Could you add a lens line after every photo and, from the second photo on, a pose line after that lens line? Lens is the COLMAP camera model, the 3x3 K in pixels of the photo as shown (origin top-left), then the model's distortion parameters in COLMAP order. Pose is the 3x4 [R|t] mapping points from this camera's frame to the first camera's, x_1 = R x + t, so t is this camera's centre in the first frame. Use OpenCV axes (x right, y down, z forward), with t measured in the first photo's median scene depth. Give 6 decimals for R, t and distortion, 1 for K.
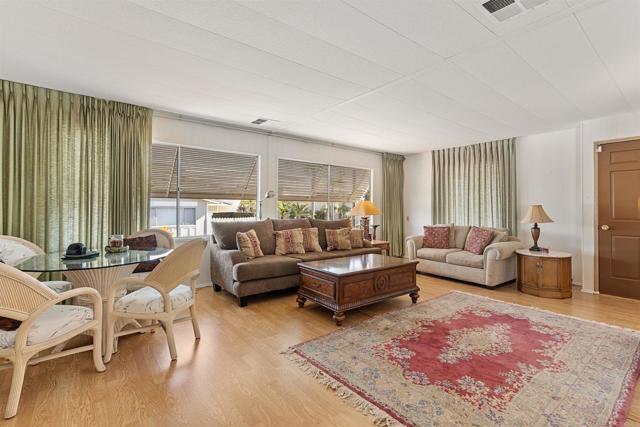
lens RADIAL K [[292.8, 0, 316.9], [0, 292.8, 208.9], [0, 0, 1]] dist [-0.003469, -0.000434]
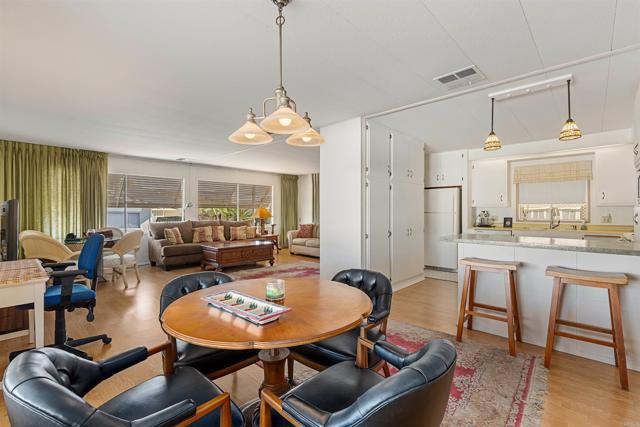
lens RADIAL K [[292.8, 0, 325.1], [0, 292.8, 214.7], [0, 0, 1]] dist [-0.003469, -0.000434]
pose [[0.986004, -0.007987, 0.166528, 0.347529], [0.006419, 0.999930, 0.009952, -0.010359], [-0.166596, -0.008743, 0.985986, -0.789815]]
